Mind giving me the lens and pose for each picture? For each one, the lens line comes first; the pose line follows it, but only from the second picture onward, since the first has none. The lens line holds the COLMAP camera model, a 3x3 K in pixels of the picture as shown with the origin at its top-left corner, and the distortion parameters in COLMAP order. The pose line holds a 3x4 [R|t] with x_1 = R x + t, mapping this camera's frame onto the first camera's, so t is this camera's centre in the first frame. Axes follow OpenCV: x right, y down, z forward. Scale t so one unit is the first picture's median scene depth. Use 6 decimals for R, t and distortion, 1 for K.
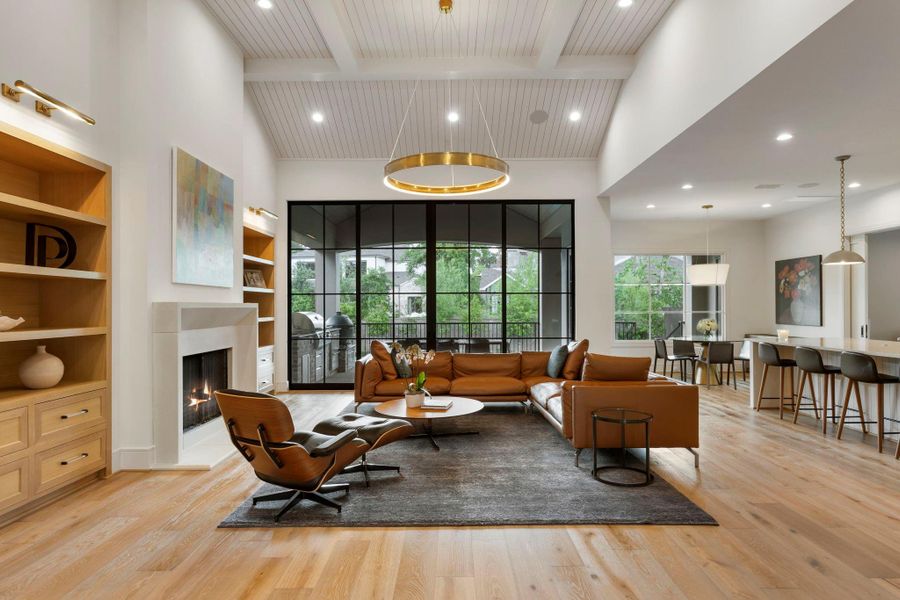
lens RADIAL K [[510.9, 0, 449.1], [0, 510.9, 304.6], [0, 0, 1]] dist [0.003804, 0.000103]
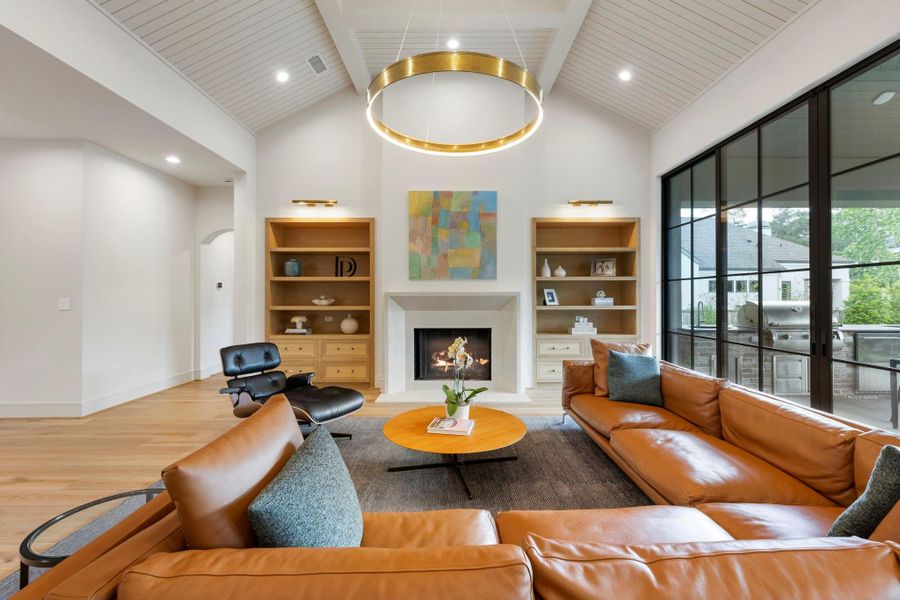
lens RADIAL K [[372.0, 0, 456.1], [0, 372.0, 295.5], [0, 0, 1]] dist [0.002050, -0.000152]
pose [[0.018401, 0.003748, -0.999824, 0.579518], [0.006832, 0.999969, 0.003874, 0.001696], [0.999807, -0.006902, 0.018374, 1.103464]]
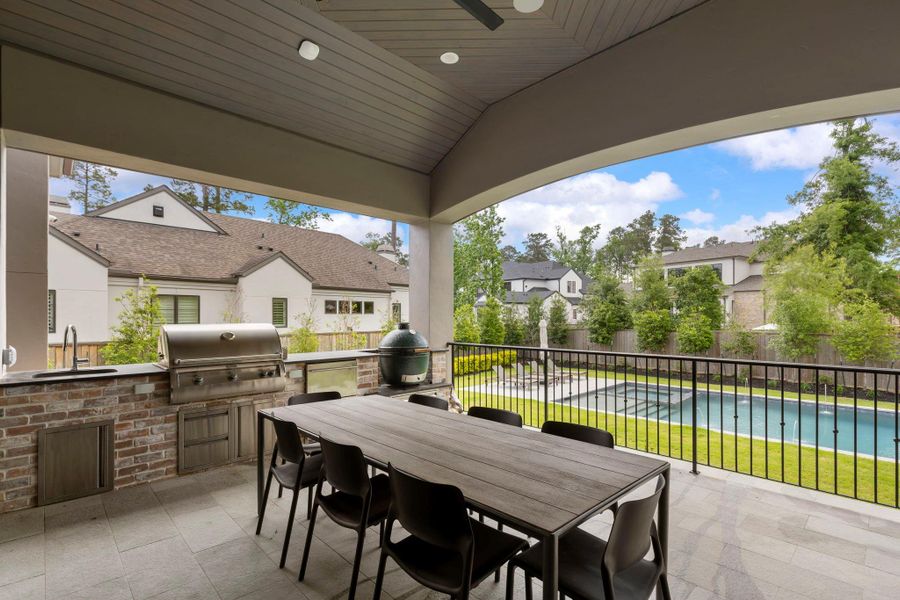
lens RADIAL K [[417.3, 0, 454.5], [0, 417.3, 315.8], [0, 0, 1]] dist [0.000865, 0.000200]
pose [[0.699211, 0.000701, -0.714915, 0.394723], [0.003046, 0.999988, 0.003960, 0.013025], [0.714908, -0.004947, 0.699201, 1.915464]]
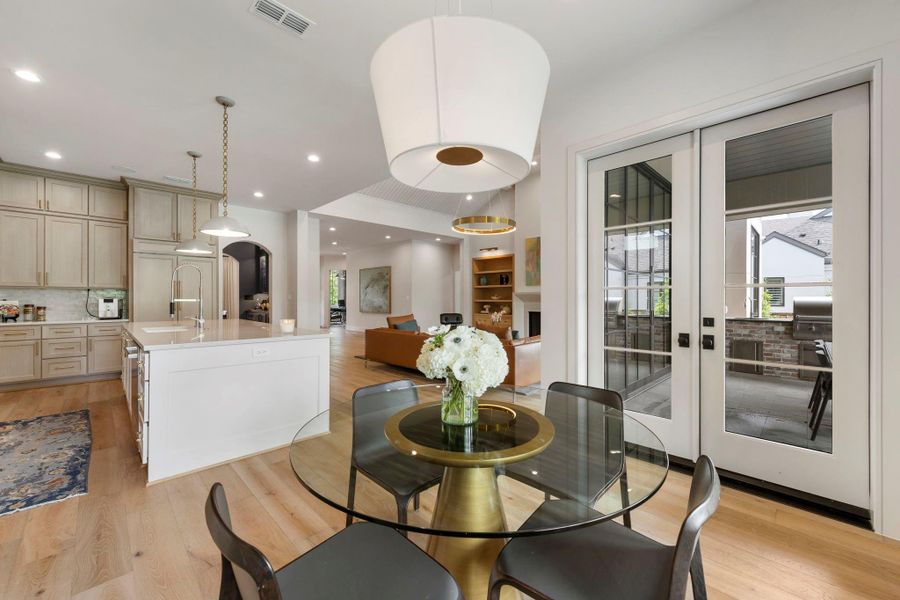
lens RADIAL K [[372.0, 0, 449.2], [0, 372.0, 299.5], [0, 0, 1]] dist [0.002050, -0.000152]
pose [[-0.713707, 0.007566, -0.700403, 1.237774], [0.009441, 0.999955, 0.001182, 0.029070], [0.700380, -0.005768, -0.713747, 2.169155]]
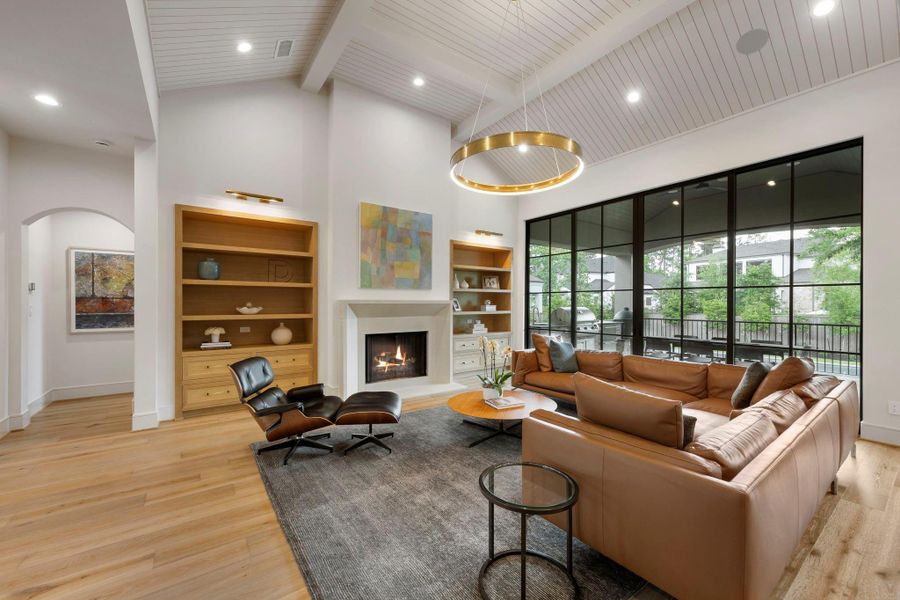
lens RADIAL K [[356.9, 0, 454.1], [0, 356.9, 303.7], [0, 0, 1]] dist [0.010979, -0.000292]
pose [[0.596155, 0.009079, -0.802818, 0.527515], [-0.001358, 0.999946, 0.010300, -0.004906], [0.802868, -0.005050, 0.596135, 0.561434]]
